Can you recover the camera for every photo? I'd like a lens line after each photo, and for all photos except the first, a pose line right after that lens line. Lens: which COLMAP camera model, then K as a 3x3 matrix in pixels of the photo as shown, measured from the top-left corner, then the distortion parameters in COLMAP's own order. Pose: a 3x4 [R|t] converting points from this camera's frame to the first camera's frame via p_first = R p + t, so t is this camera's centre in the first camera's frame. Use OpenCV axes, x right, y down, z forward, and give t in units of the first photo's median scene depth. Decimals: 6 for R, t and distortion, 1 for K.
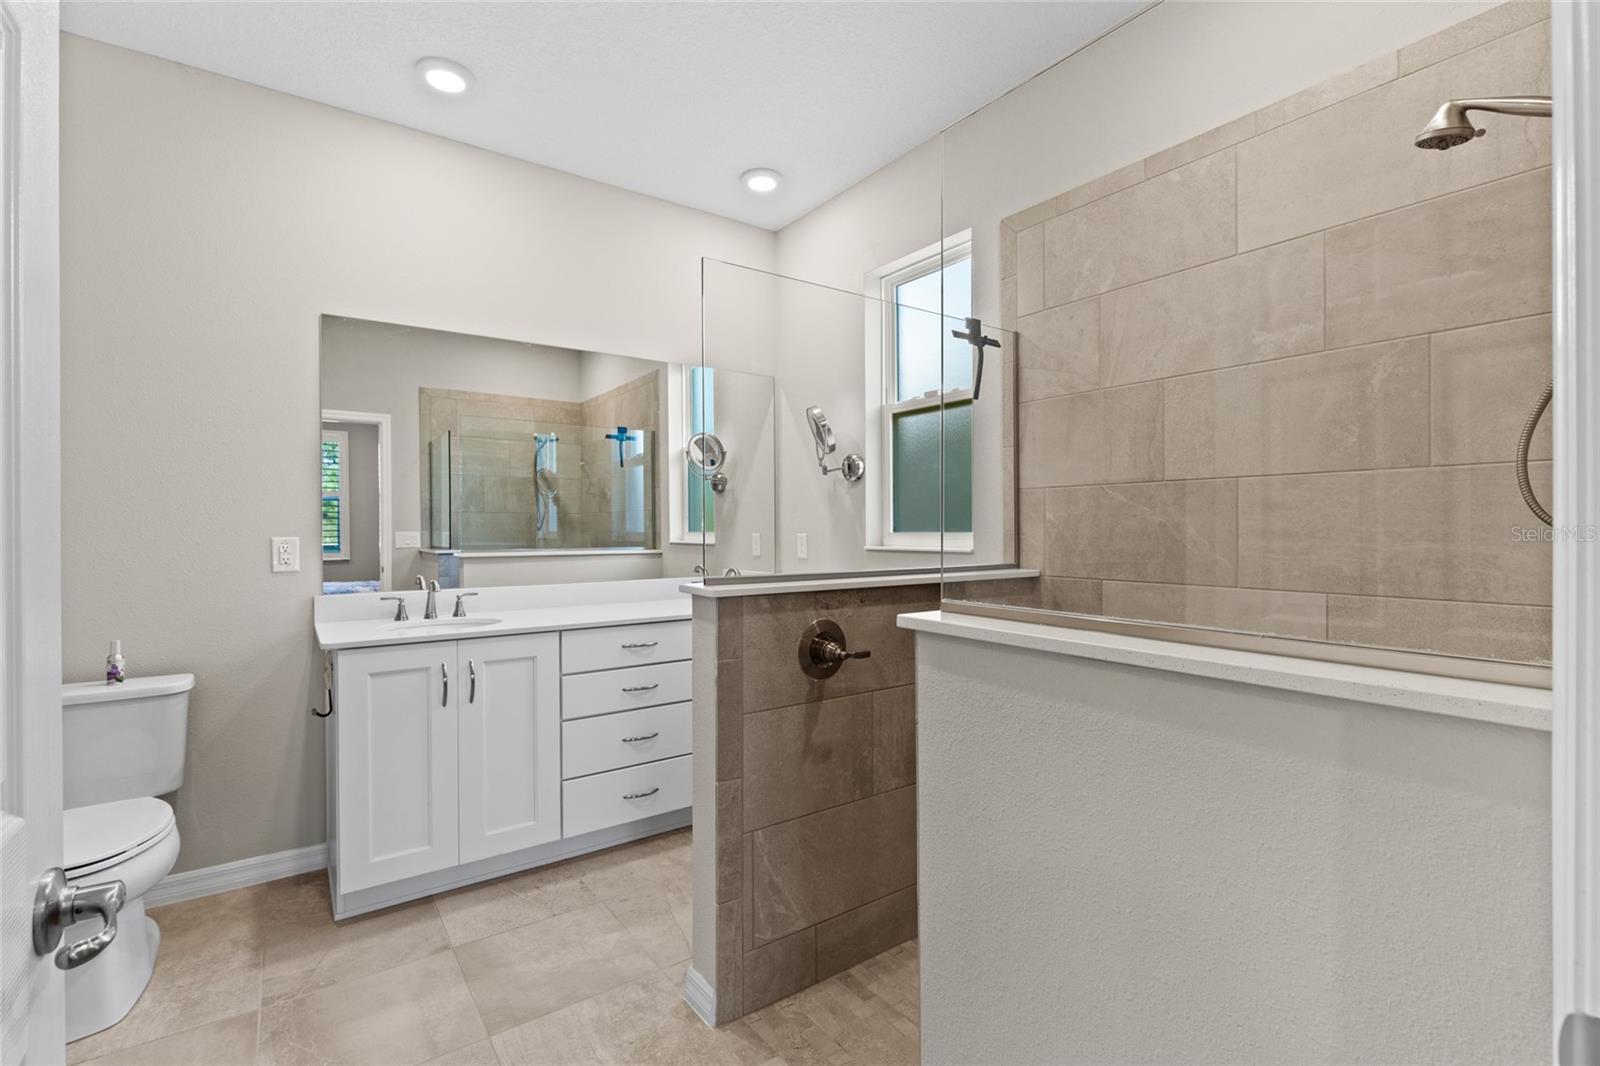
lens RADIAL K [[720.3, 0, 790.5], [0, 720.3, 531.2], [0, 0, 1]] dist [0.001418, -0.000648]
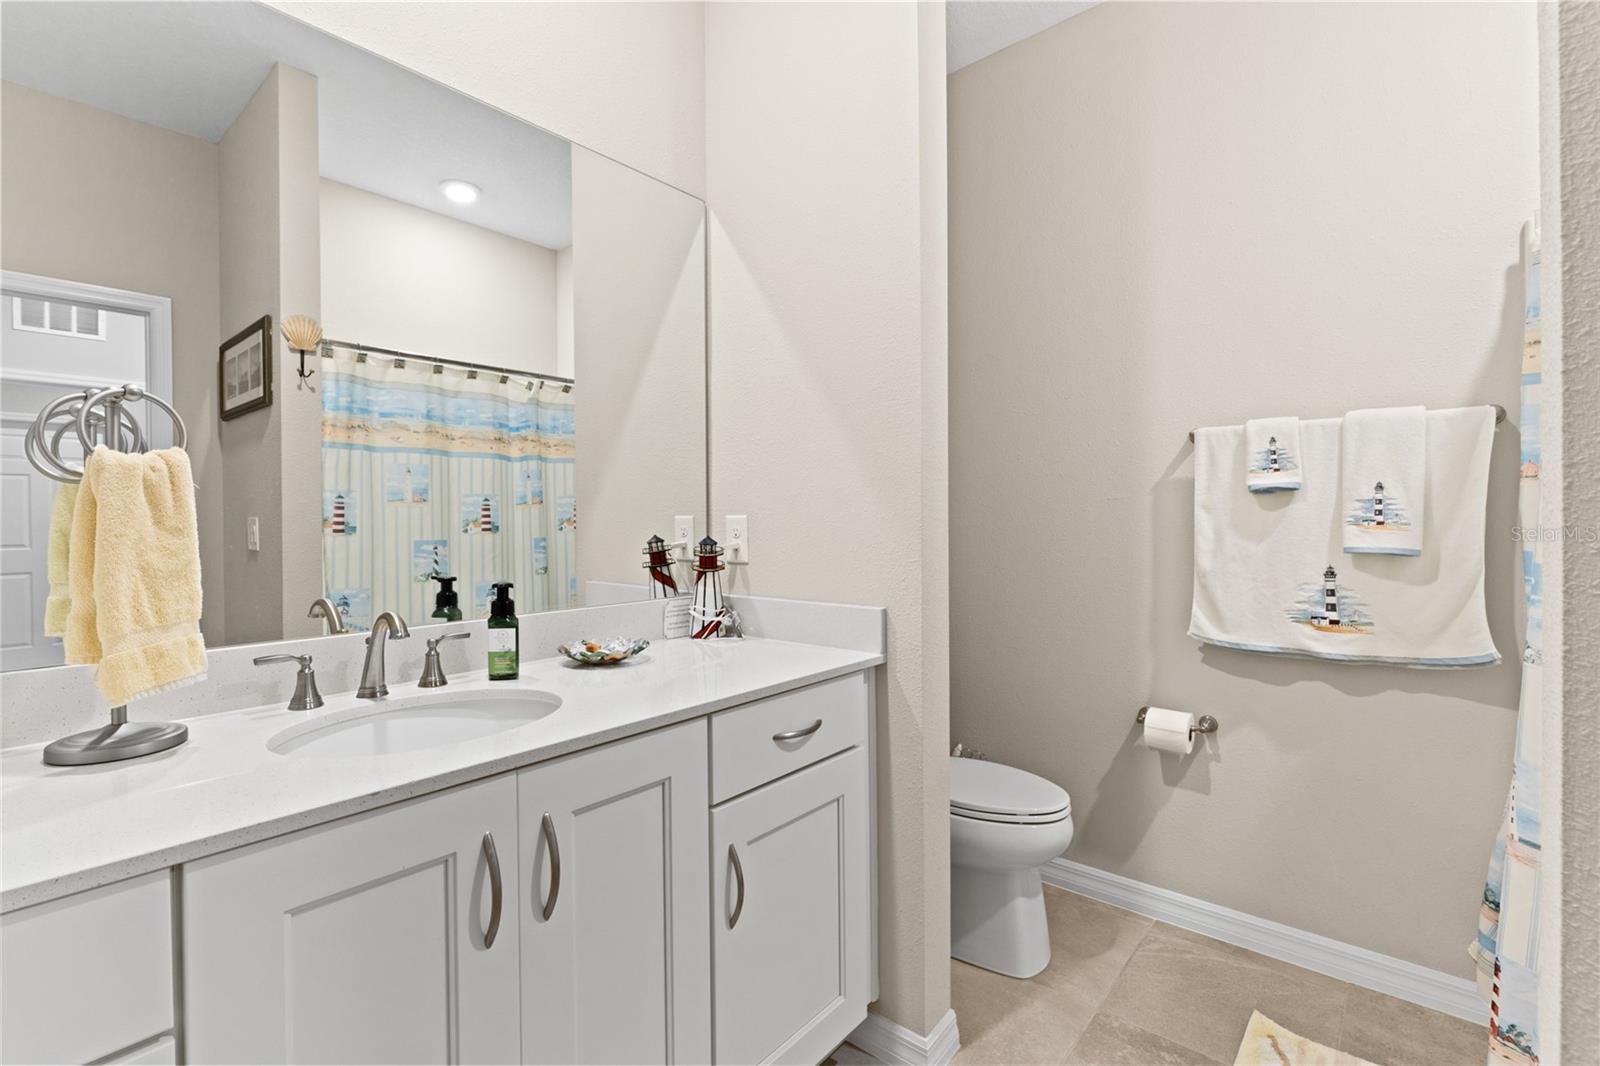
lens RADIAL K [[713.5, 0, 796.1], [0, 713.5, 524.8], [0, 0, 1]] dist [-0.000435, -0.000425]
pose [[0.968674, -0.004661, 0.248292, -0.361752], [0.005093, 0.999986, -0.001099, 0.016065], [-0.248284, 0.002329, 0.968684, 0.513411]]
